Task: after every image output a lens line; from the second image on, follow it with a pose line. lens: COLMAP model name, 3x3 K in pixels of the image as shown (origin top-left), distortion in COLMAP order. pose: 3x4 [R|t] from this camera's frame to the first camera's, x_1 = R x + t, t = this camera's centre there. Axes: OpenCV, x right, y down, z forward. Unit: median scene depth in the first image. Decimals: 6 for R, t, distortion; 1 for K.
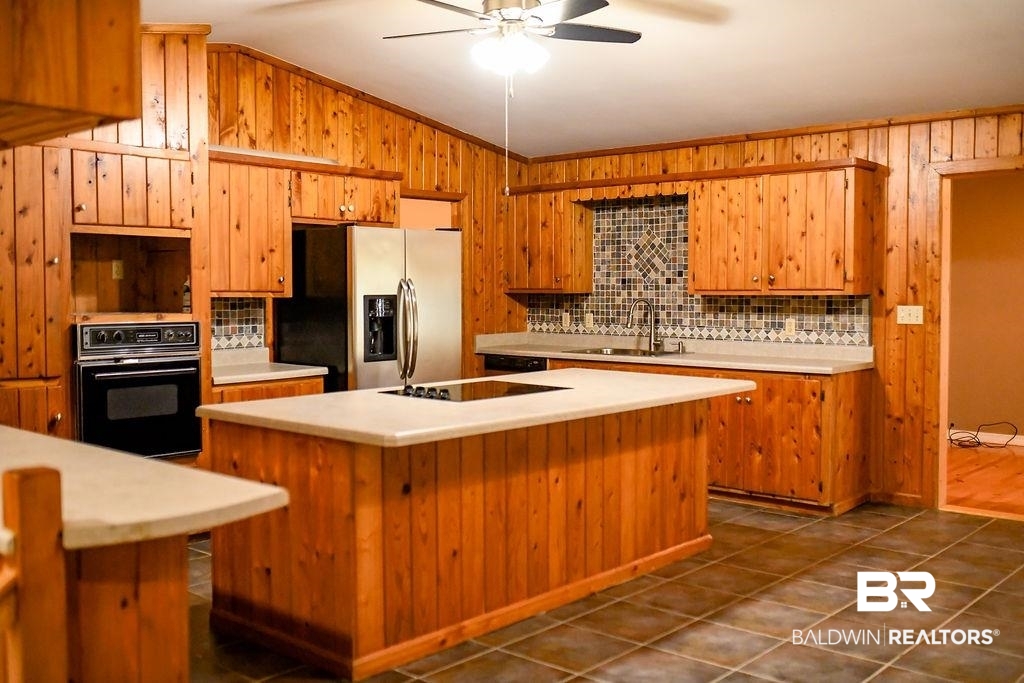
lens RADIAL K [[1009.1, 0, 508.8], [0, 1009.1, 339.5], [0, 0, 1]] dist [-0.077147, 0.107878]
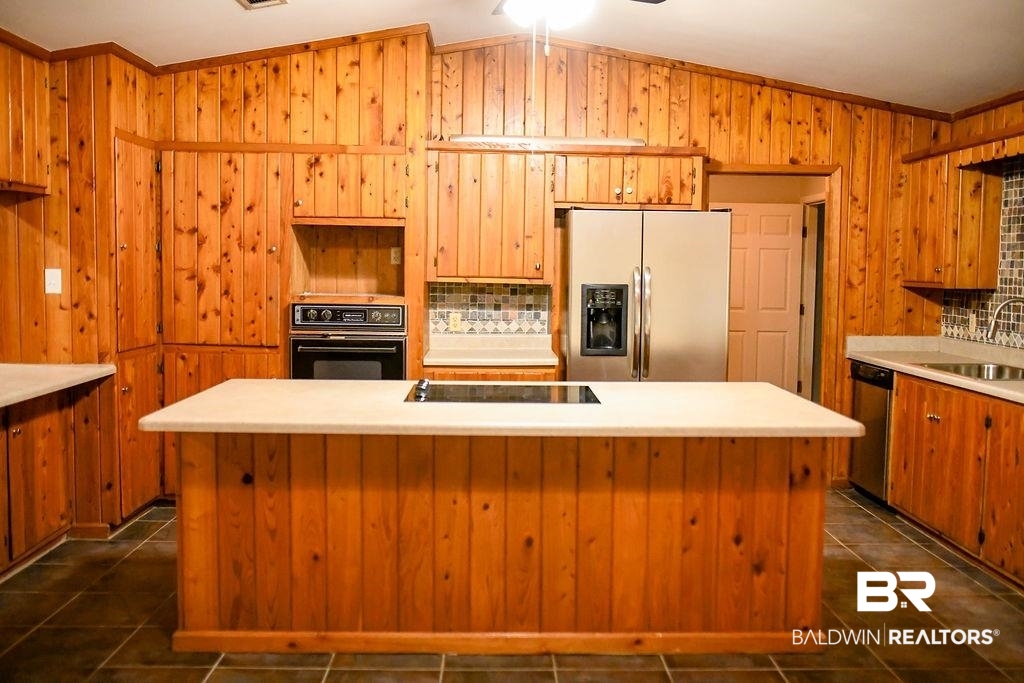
lens RADIAL K [[980.1, 0, 523.5], [0, 980.1, 344.5], [0, 0, 1]] dist [-0.064621, 0.094466]
pose [[0.684768, 0.066133, -0.725754, 0.551609], [-0.050380, 0.997787, 0.043386, -0.027983], [0.727018, 0.006854, 0.686585, 0.383550]]
